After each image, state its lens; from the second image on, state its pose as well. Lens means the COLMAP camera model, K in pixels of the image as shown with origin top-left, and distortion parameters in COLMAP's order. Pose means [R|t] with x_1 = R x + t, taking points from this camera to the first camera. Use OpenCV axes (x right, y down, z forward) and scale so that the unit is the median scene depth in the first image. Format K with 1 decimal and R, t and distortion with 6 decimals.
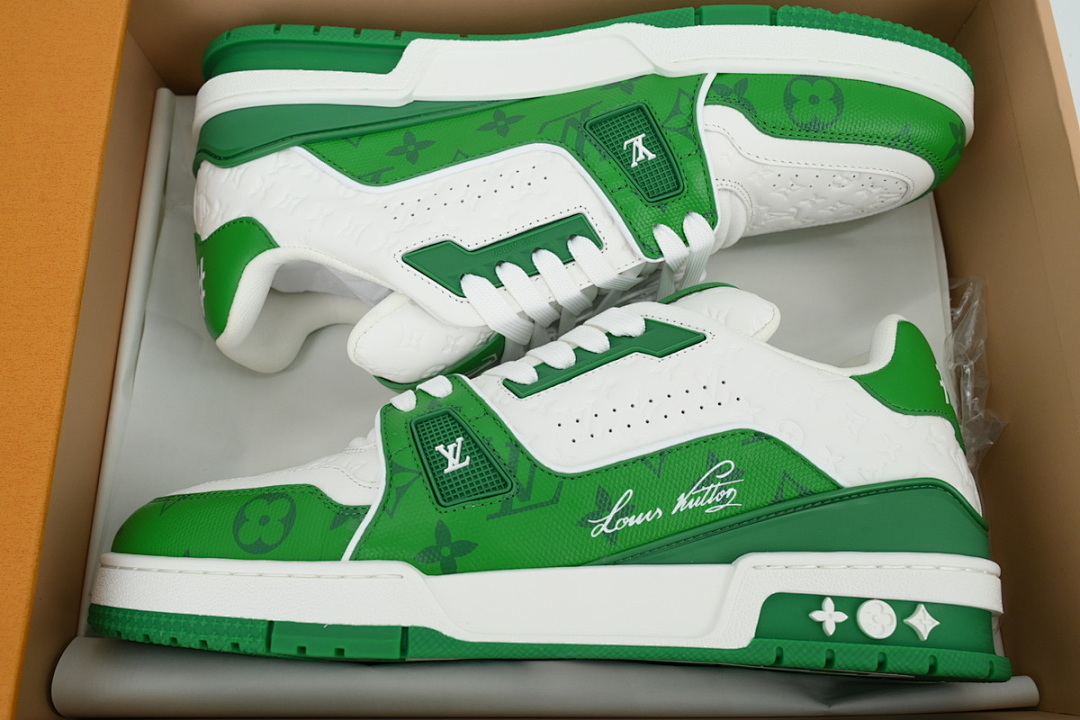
lens RADIAL K [[896.9, 0, 538.3], [0, 896.9, 355.8], [0, 0, 1]] dist [-0.005183, -0.002961]
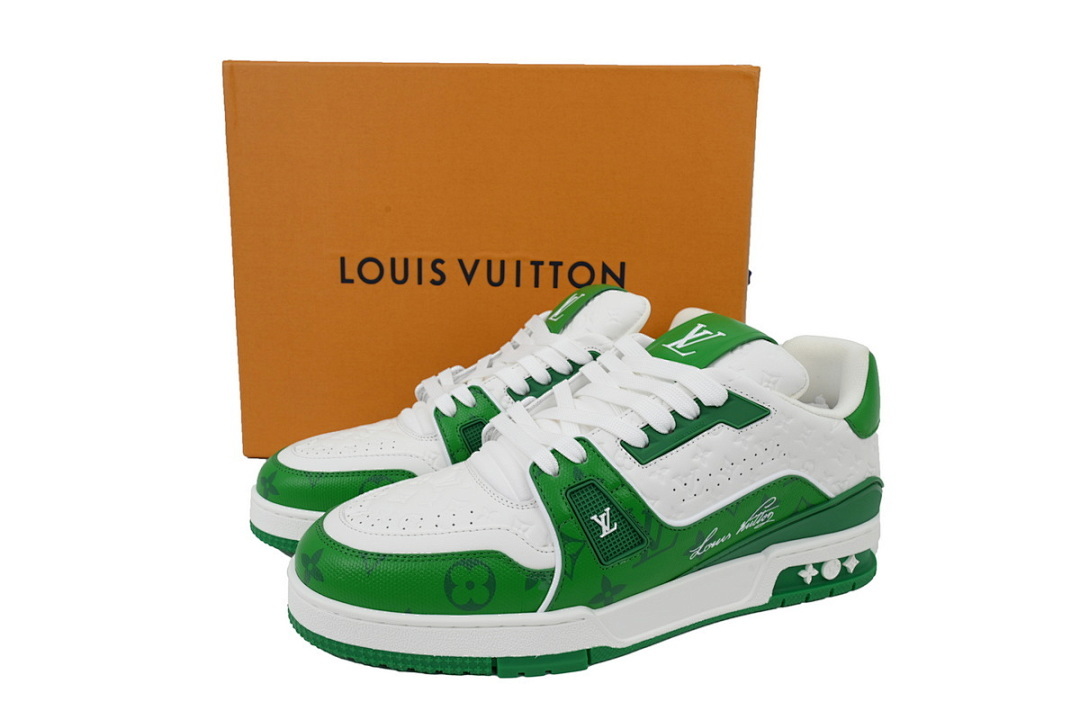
lens RADIAL K [[803.0, 0, 543.2], [0, 803.0, 367.3], [0, 0, 1]] dist [0.001793, -0.003043]
pose [[0.935127, -0.086528, 0.343586, -0.583113], [-0.111702, 0.848273, 0.517644, -0.711944], [-0.336245, -0.522442, 0.783578, 0.203892]]
